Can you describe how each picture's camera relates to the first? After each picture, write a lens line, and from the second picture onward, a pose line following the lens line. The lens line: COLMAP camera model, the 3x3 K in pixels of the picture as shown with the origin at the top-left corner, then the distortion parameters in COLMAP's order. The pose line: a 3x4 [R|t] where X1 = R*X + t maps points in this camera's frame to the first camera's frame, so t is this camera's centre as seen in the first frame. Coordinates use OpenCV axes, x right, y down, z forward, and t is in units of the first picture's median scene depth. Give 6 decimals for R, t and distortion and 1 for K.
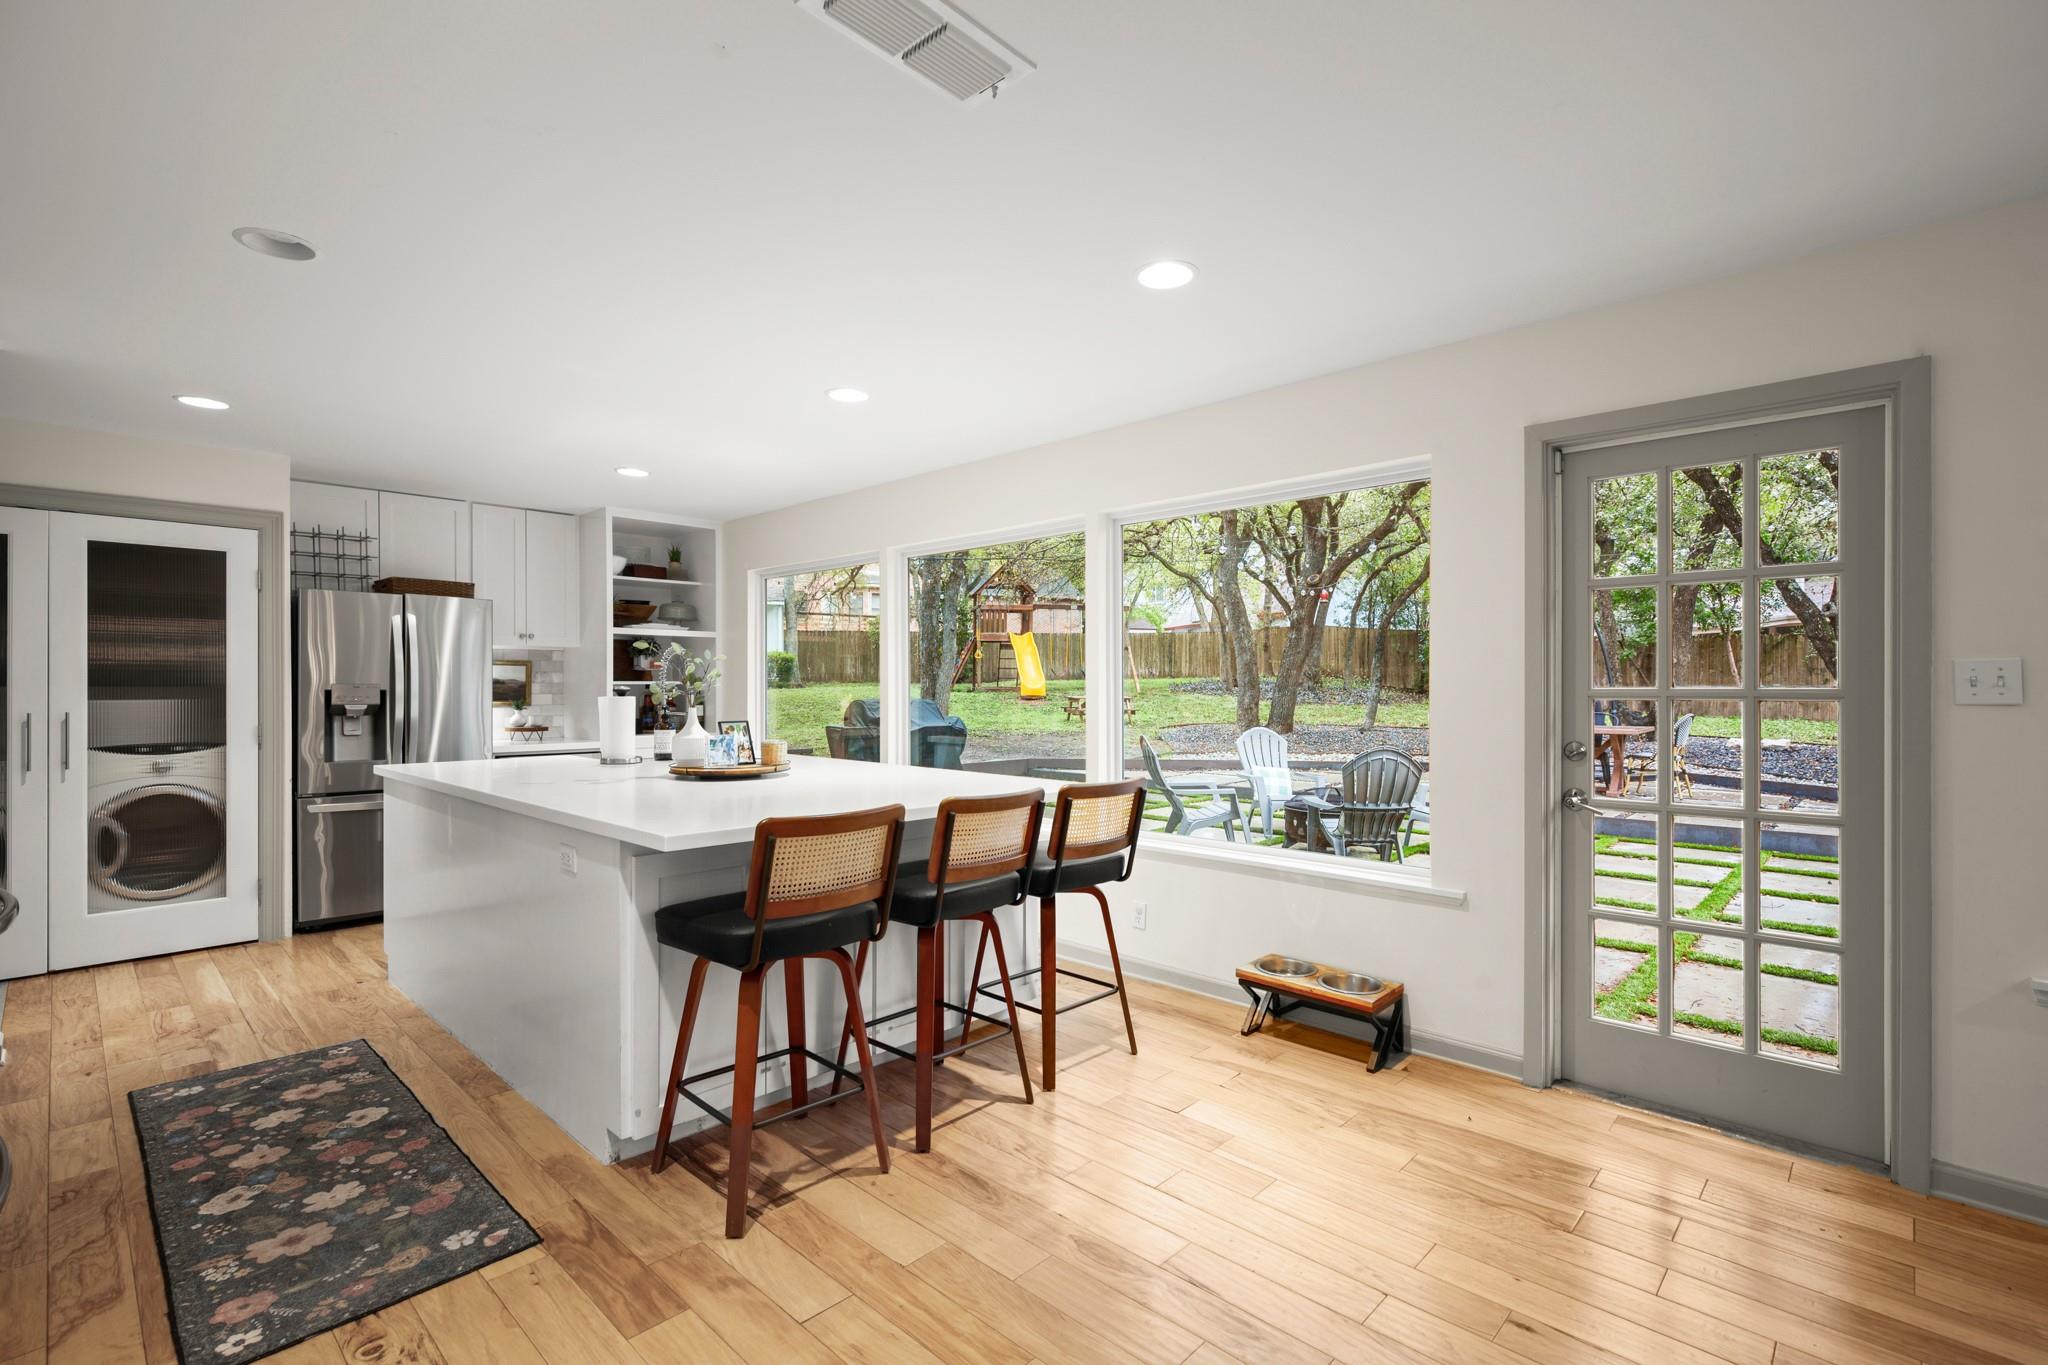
lens RADIAL K [[932.4, 0, 1043.1], [0, 932.4, 685.4], [0, 0, 1]] dist [0.001445, -0.000298]
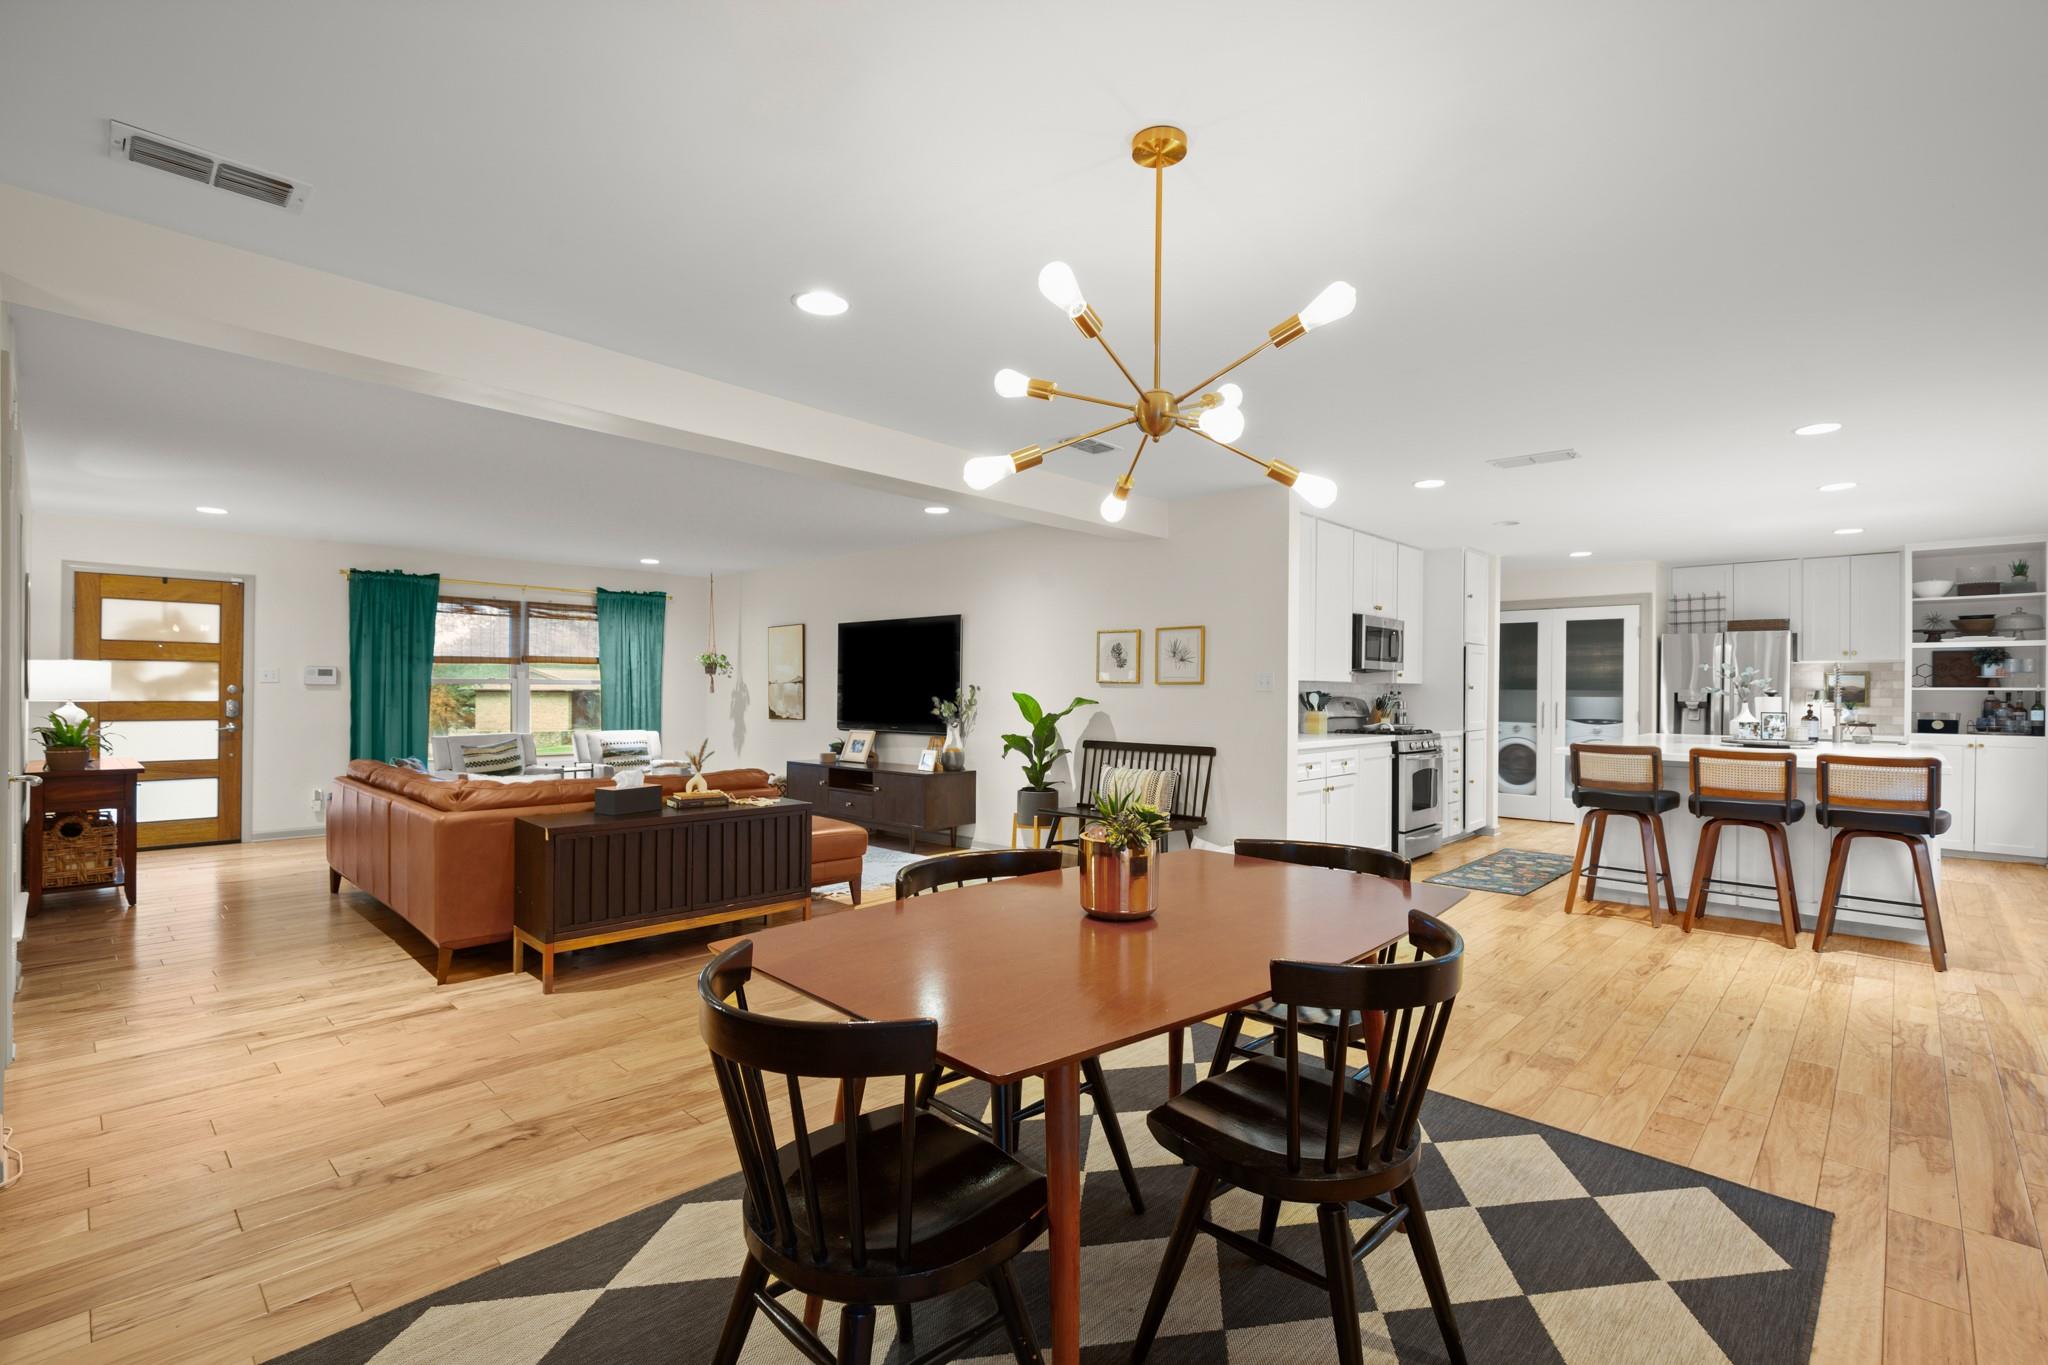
lens RADIAL K [[932.4, 0, 1034.4], [0, 932.4, 692.6], [0, 0, 1]] dist [0.001445, -0.000298]
pose [[0.005927, 0.003573, -0.999976, 1.303410], [-0.005488, 0.999979, 0.003540, 0.007453], [0.999967, 0.005467, 0.005947, -0.258229]]
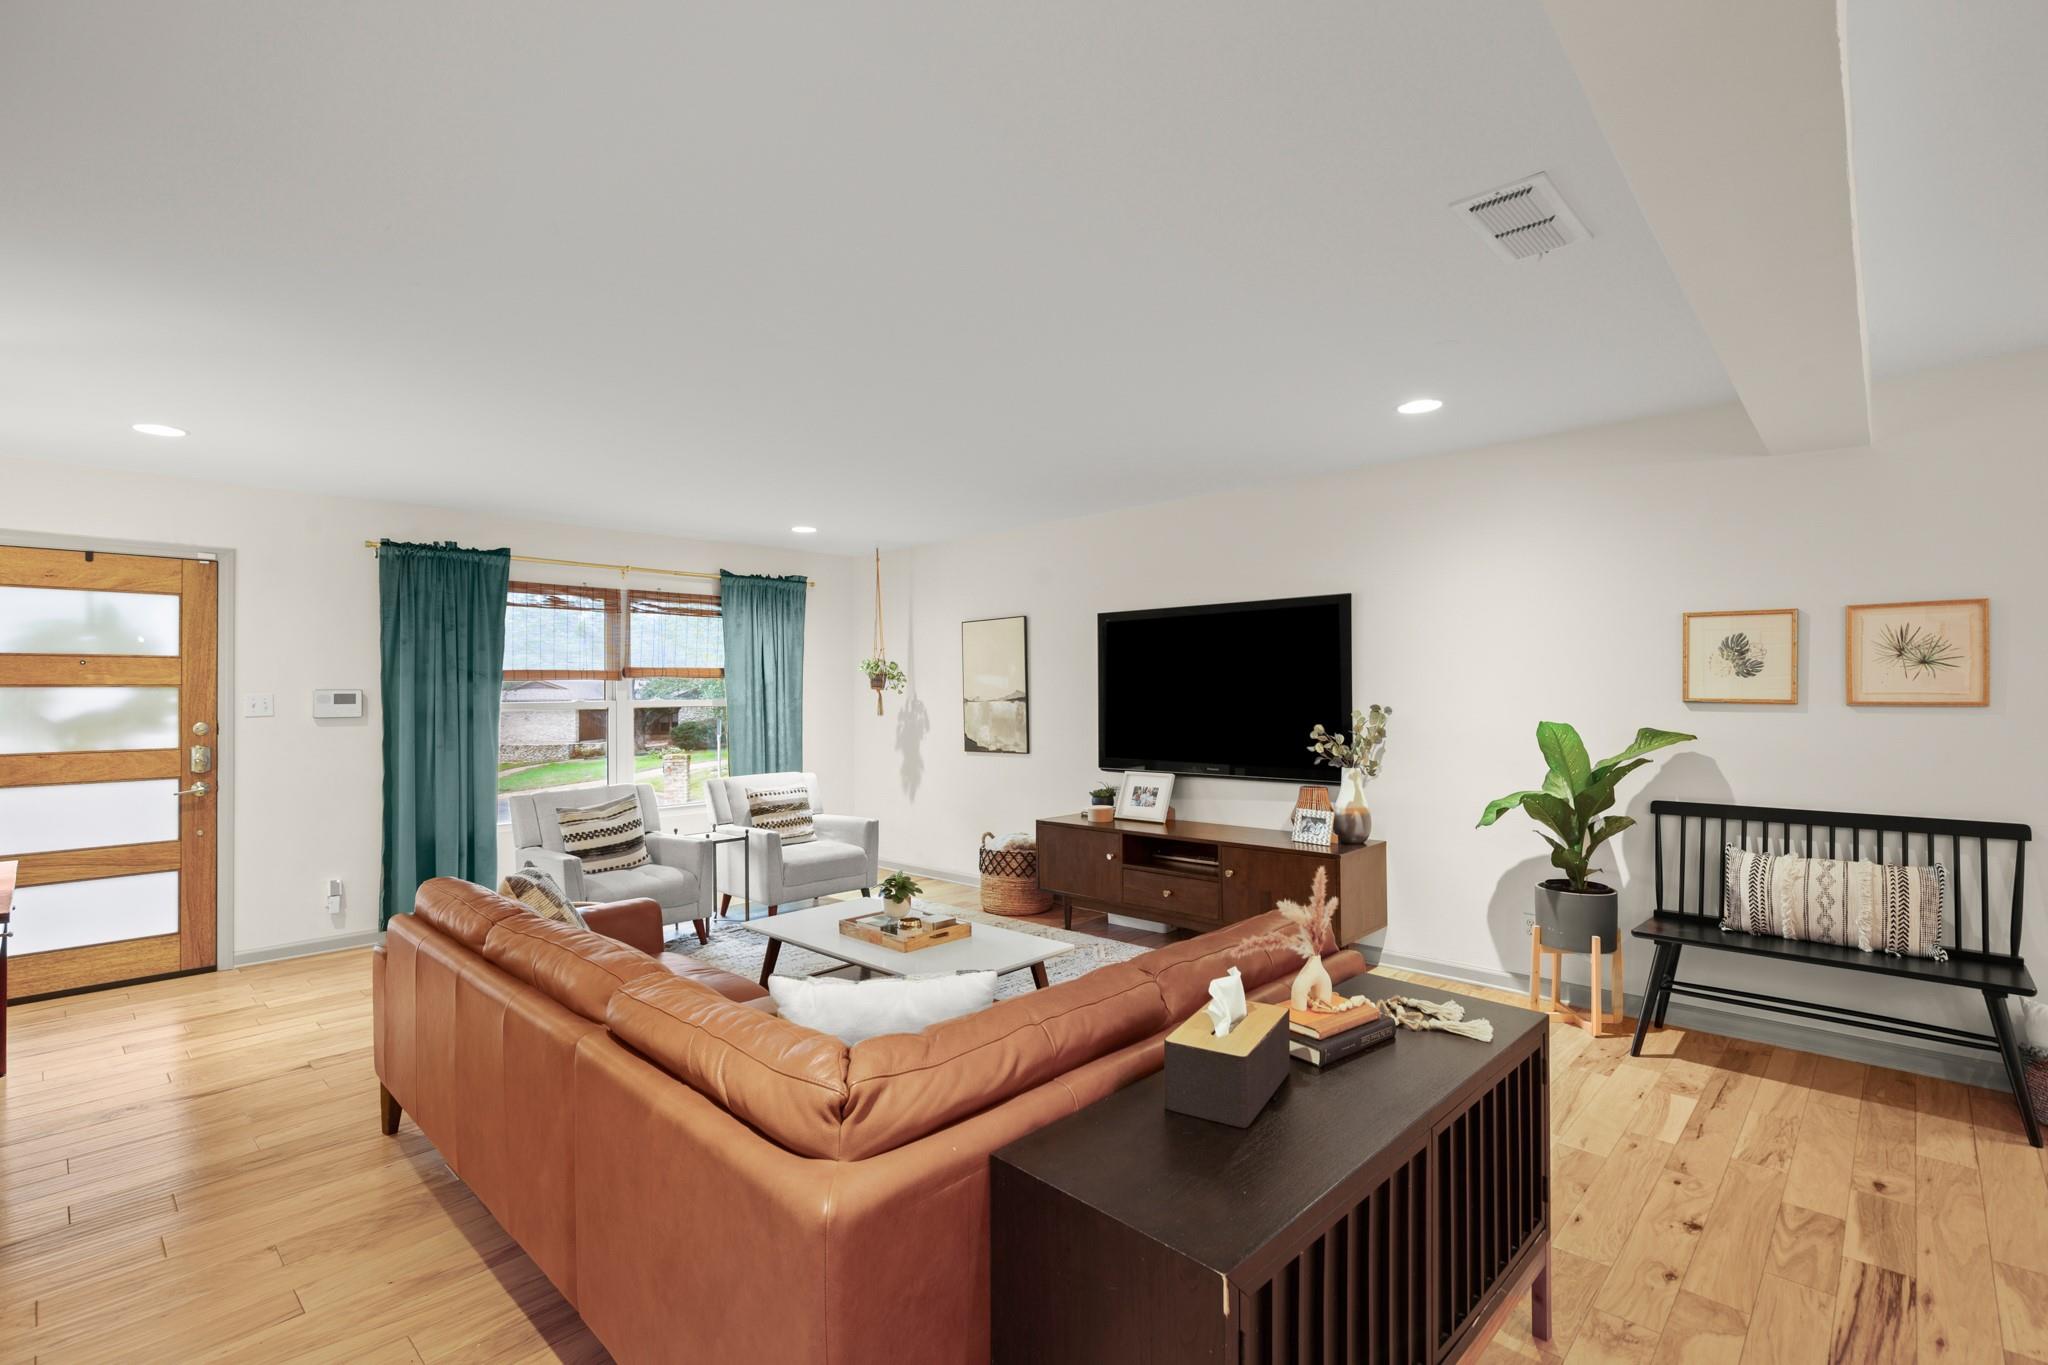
lens RADIAL K [[932.4, 0, 1025.2], [0, 932.4, 686.6], [0, 0, 1]] dist [0.001445, -0.000298]
pose [[0.007739, -0.003542, -0.999964, 0.537225], [0.008760, 0.999956, -0.003475, -0.027057], [0.999932, -0.008733, 0.007770, -0.881358]]
